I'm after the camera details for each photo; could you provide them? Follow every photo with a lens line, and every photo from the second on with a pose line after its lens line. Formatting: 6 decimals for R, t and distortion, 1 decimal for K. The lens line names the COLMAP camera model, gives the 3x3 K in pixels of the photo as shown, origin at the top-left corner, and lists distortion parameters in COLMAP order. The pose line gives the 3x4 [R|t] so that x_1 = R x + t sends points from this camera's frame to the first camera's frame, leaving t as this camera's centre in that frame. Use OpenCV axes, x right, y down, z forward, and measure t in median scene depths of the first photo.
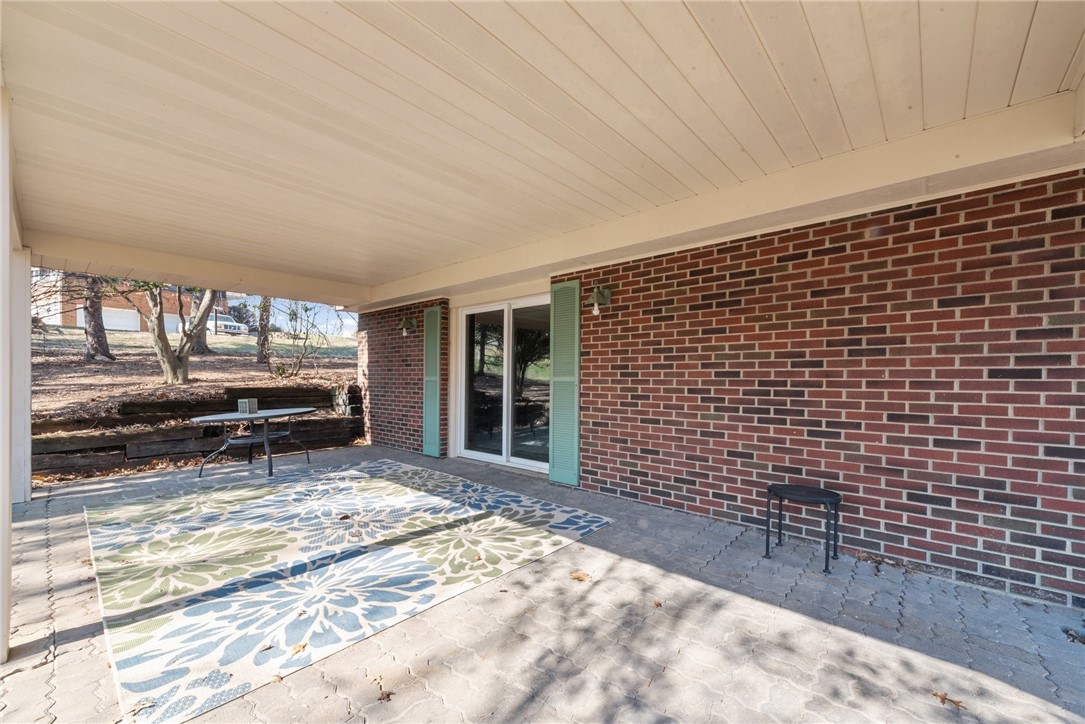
lens RADIAL K [[437.7, 0, 545.0], [0, 437.7, 366.7], [0, 0, 1]] dist [0.015721, -0.002854]
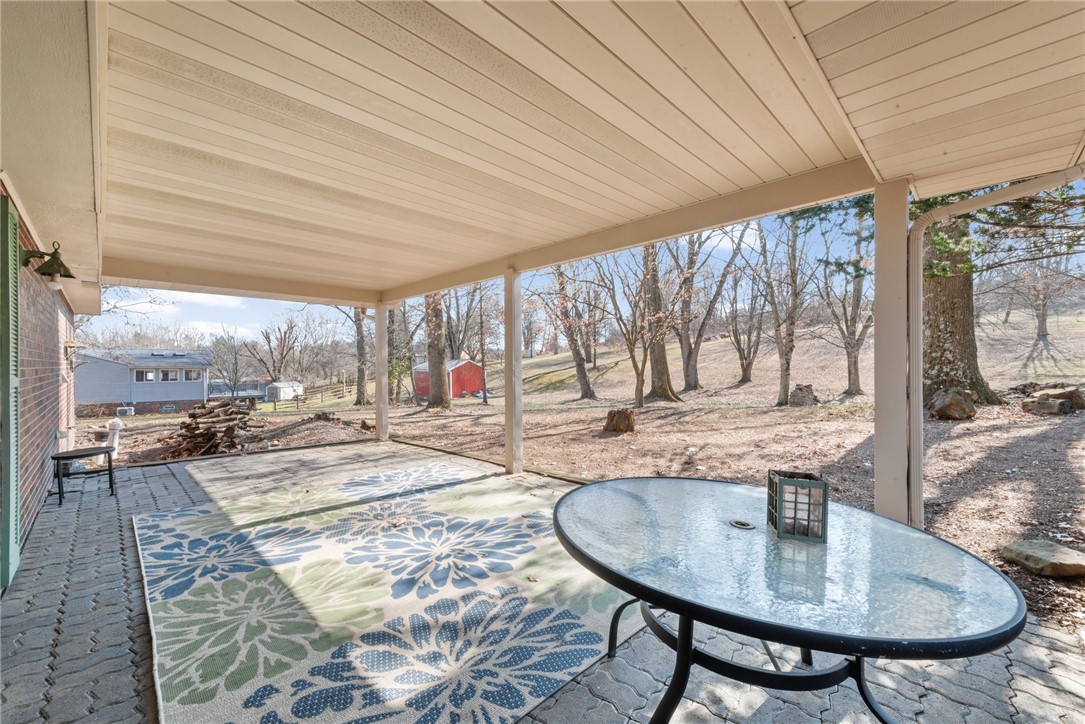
lens RADIAL K [[437.7, 0, 540.5], [0, 437.7, 364.2], [0, 0, 1]] dist [0.015721, -0.002854]
pose [[-0.997982, -0.001163, 0.063481, -0.779197], [-0.002394, 0.999810, -0.019324, 0.016763], [-0.063446, -0.019437, -0.997796, 1.828033]]
